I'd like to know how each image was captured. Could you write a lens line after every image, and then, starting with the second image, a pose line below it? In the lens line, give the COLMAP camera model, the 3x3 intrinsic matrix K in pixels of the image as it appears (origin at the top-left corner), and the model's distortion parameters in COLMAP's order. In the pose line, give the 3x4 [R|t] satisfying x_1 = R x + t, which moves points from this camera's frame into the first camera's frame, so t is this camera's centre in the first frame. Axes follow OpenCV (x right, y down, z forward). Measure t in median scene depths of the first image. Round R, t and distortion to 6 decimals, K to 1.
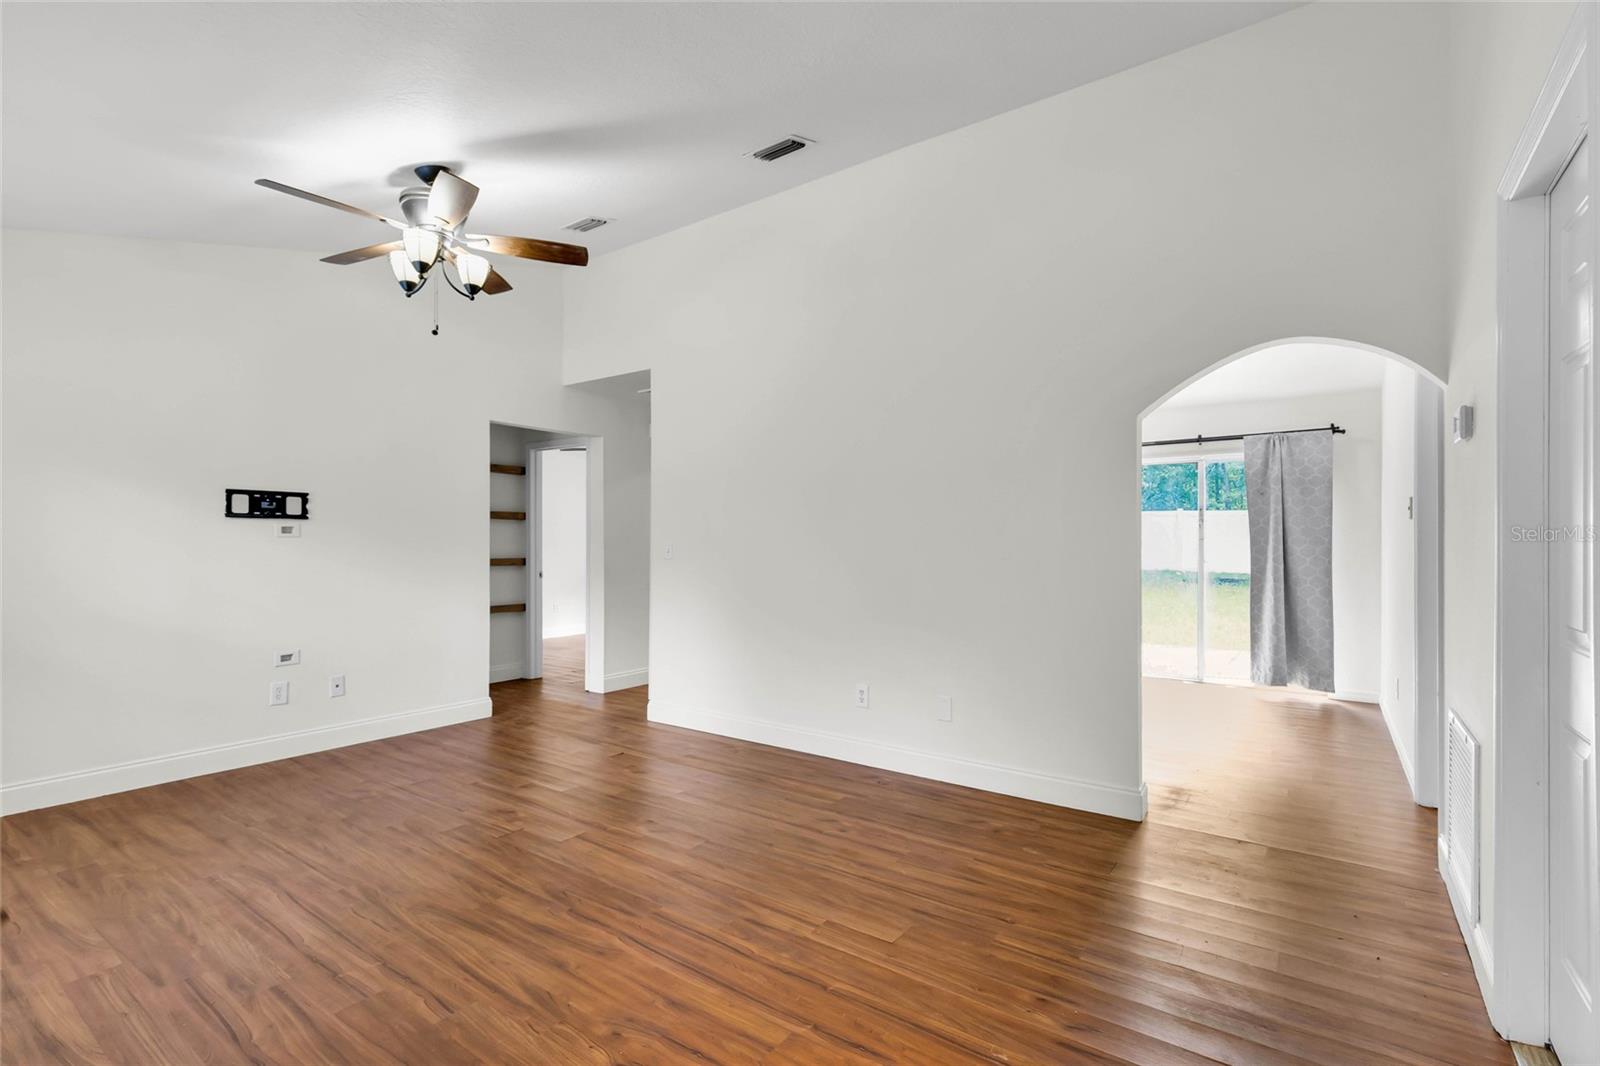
lens RADIAL K [[723.5, 0, 804.3], [0, 723.5, 542.1], [0, 0, 1]] dist [0.008931, 0.000861]
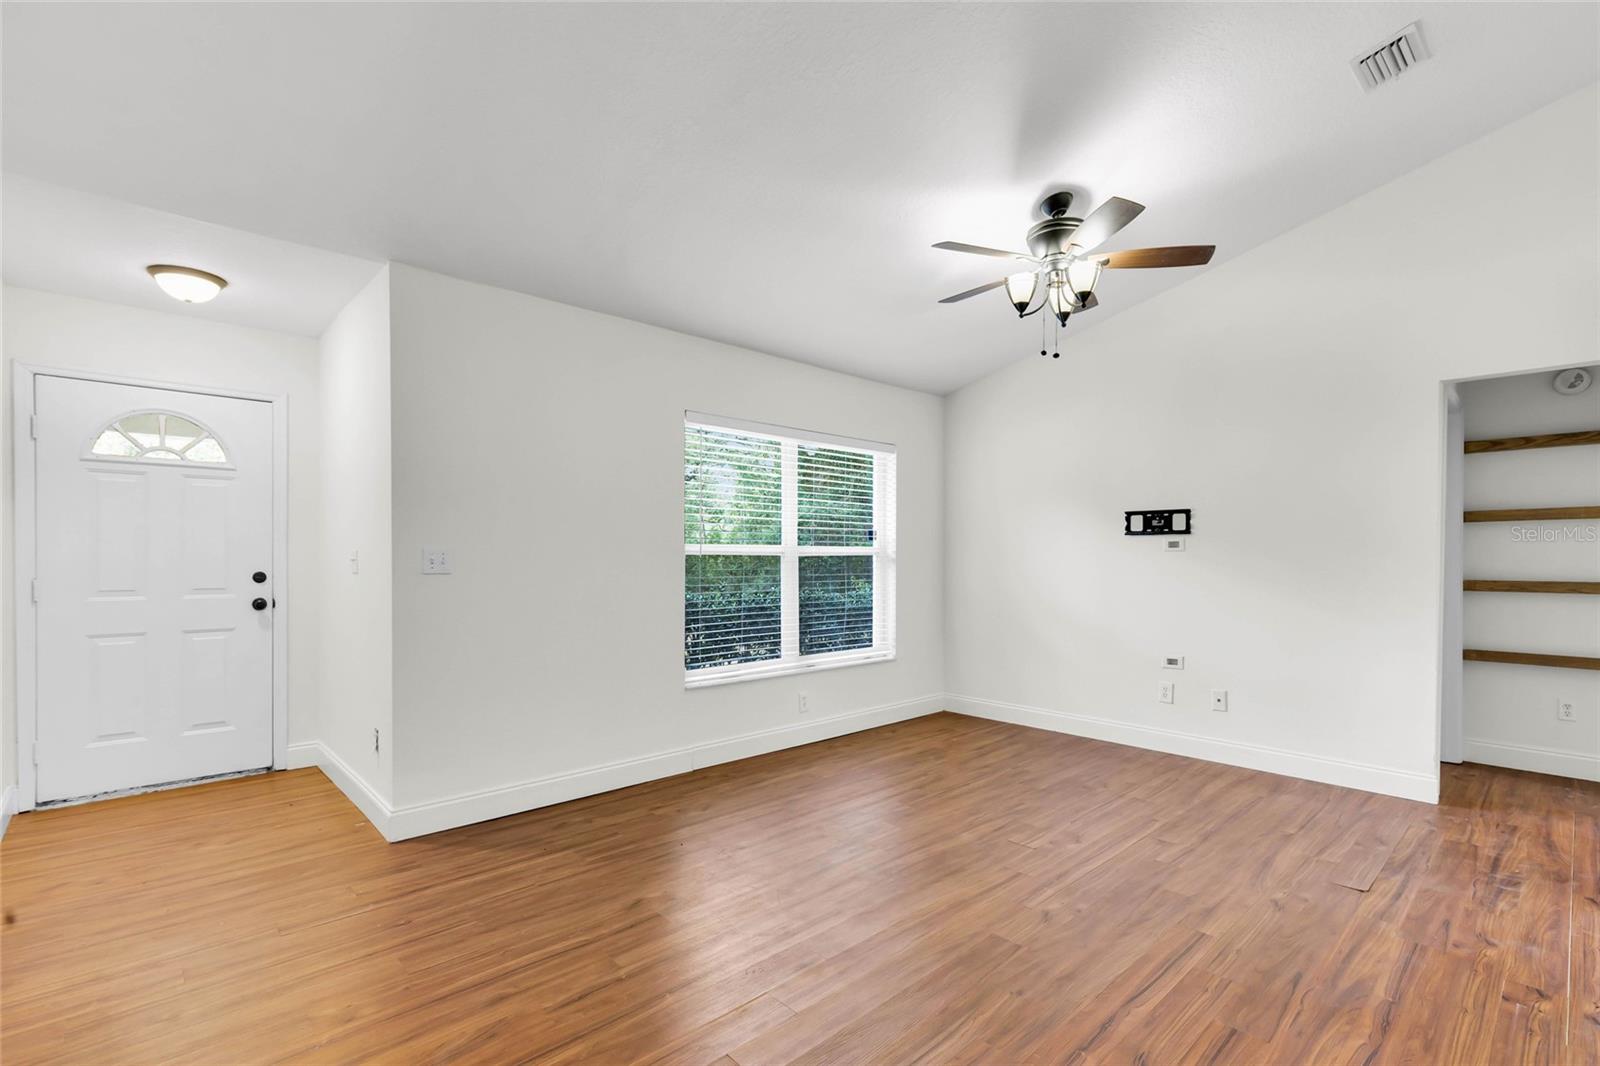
lens RADIAL K [[723.5, 0, 782.8], [0, 723.5, 564.6], [0, 0, 1]] dist [0.008931, 0.000861]
pose [[-0.192618, 0.009293, -0.981230, 0.477051], [-0.000611, 0.999954, 0.009590, 0.003211], [0.981274, 0.002446, -0.192603, 0.650735]]
